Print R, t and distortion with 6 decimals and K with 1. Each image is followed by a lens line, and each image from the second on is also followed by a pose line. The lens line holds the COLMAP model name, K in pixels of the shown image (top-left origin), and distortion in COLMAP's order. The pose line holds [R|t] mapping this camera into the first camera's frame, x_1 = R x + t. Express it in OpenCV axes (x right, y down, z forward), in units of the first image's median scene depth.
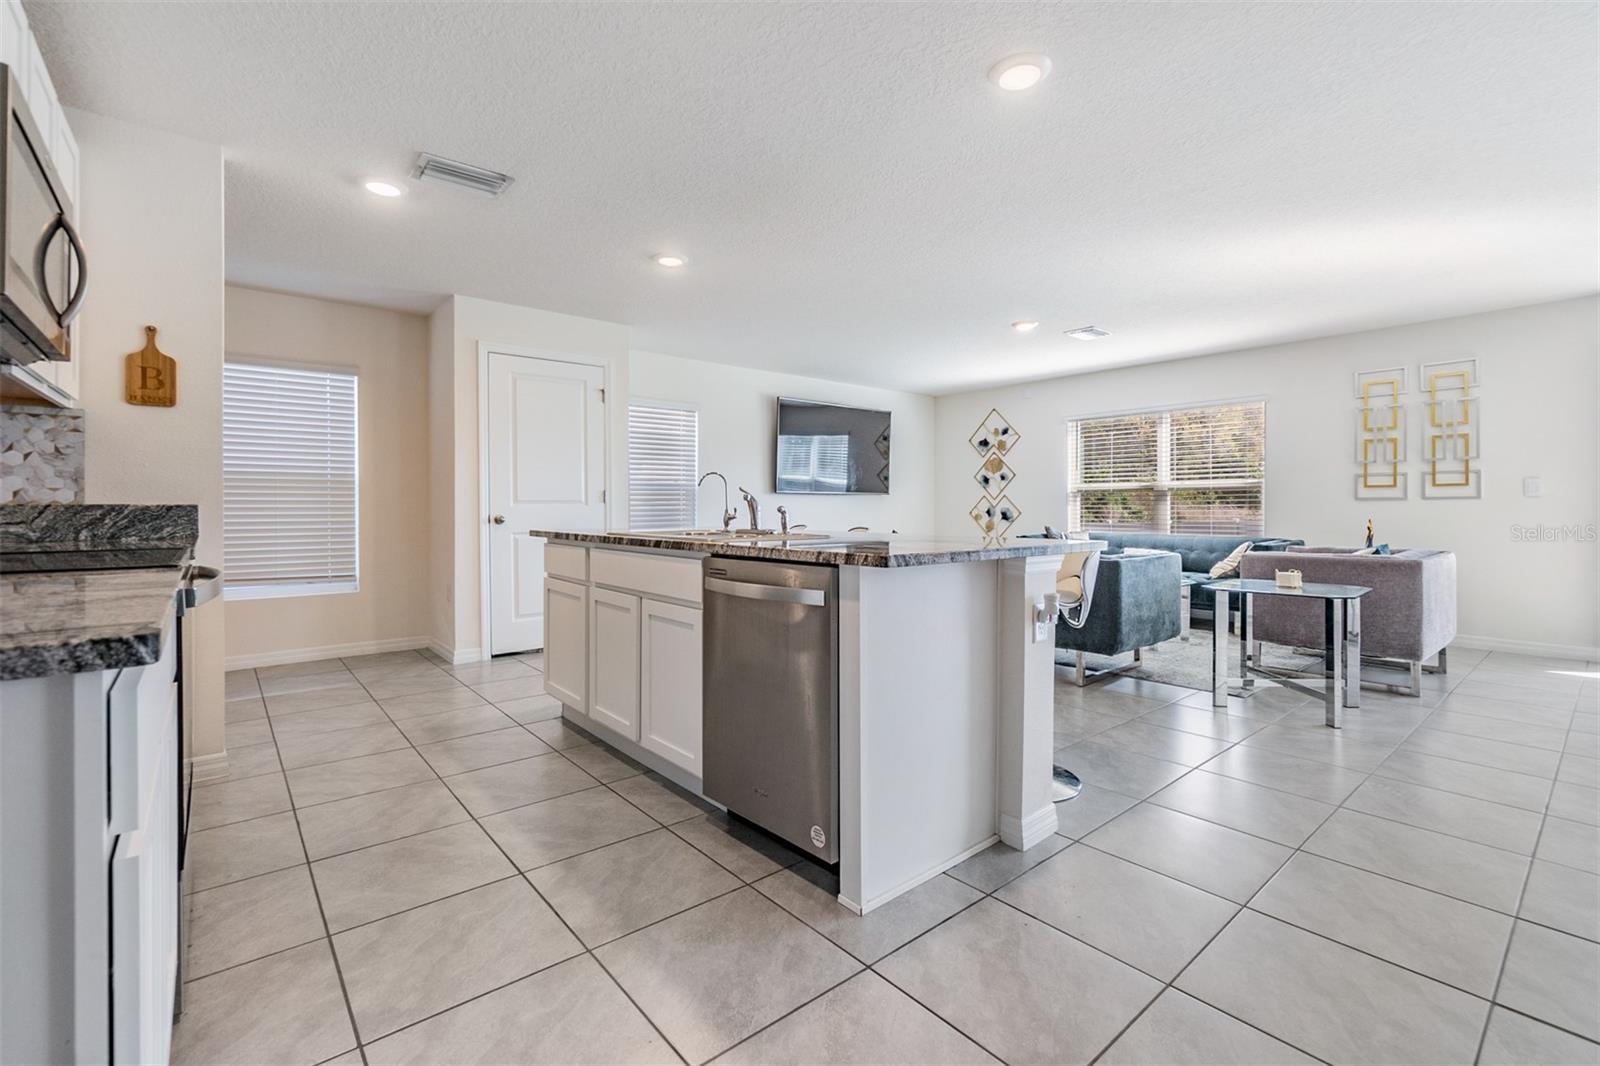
lens RADIAL K [[698.1, 0, 794.2], [0, 698.1, 511.0], [0, 0, 1]] dist [-0.002823, 0.001170]
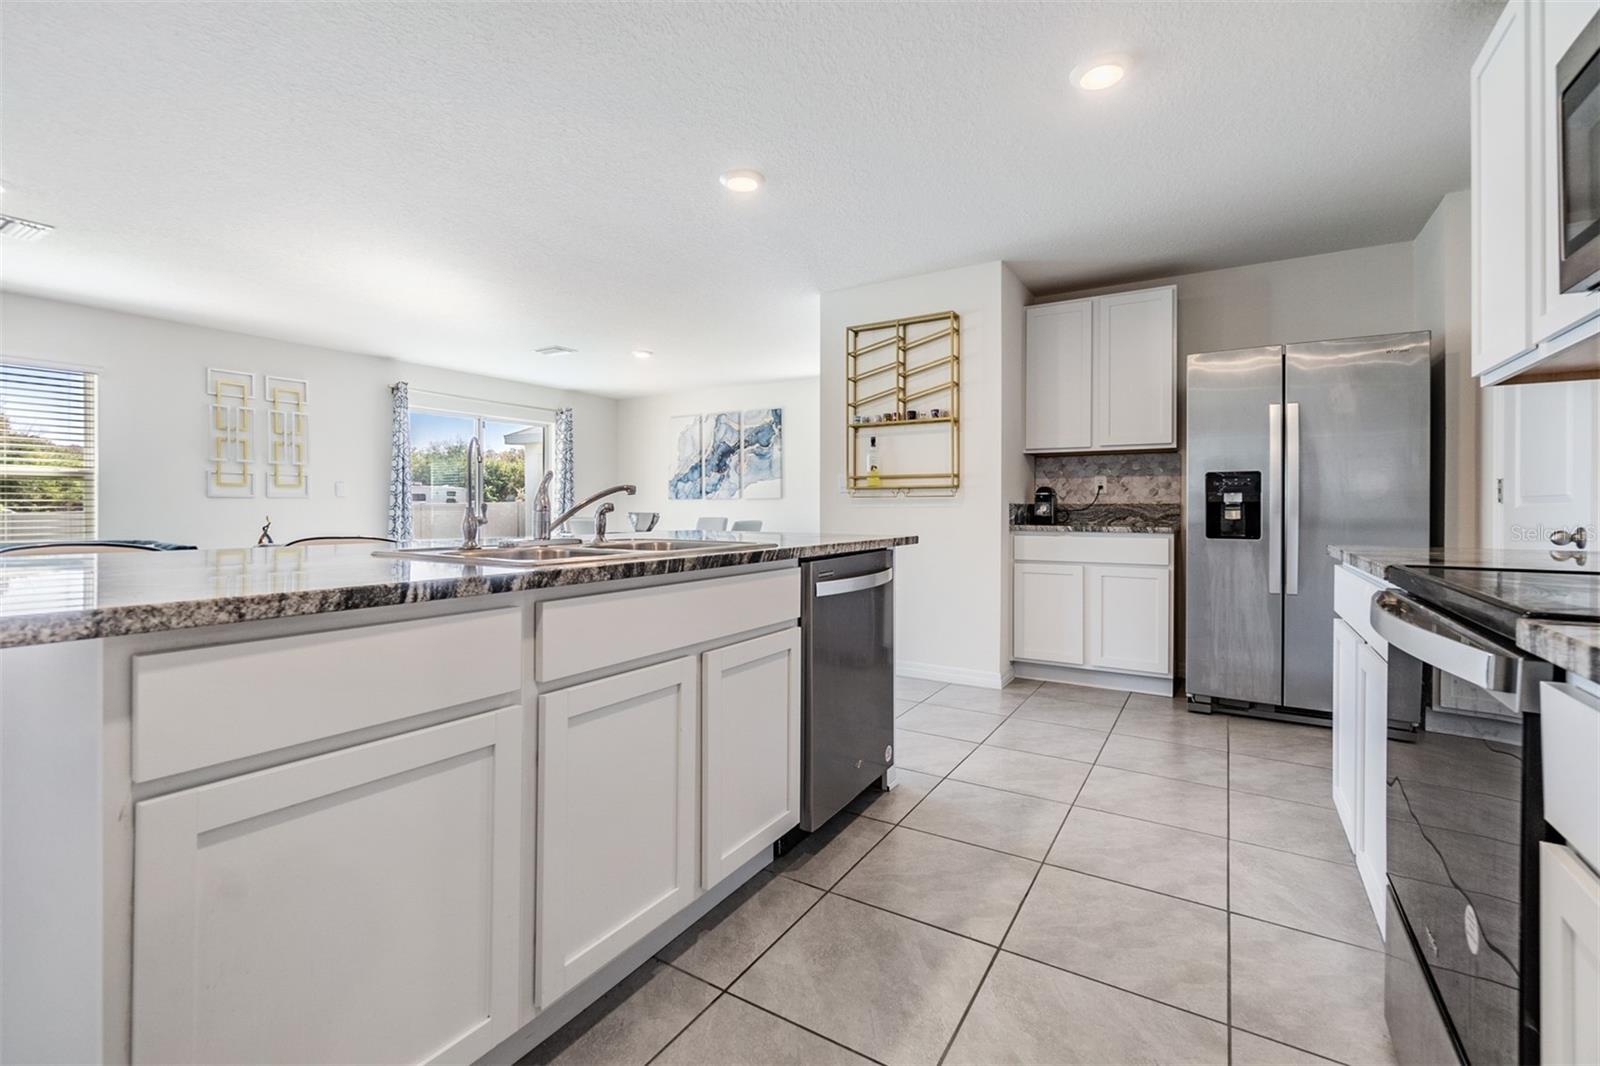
lens RADIAL K [[698.1, 0, 790.7], [0, 698.1, 525.6], [0, 0, 1]] dist [-0.002823, 0.001170]
pose [[-0.309846, -0.024387, 0.950474, -0.819490], [0.002018, 0.999652, 0.026307, -0.002171], [-0.950785, 0.010069, -0.309689, 1.119336]]
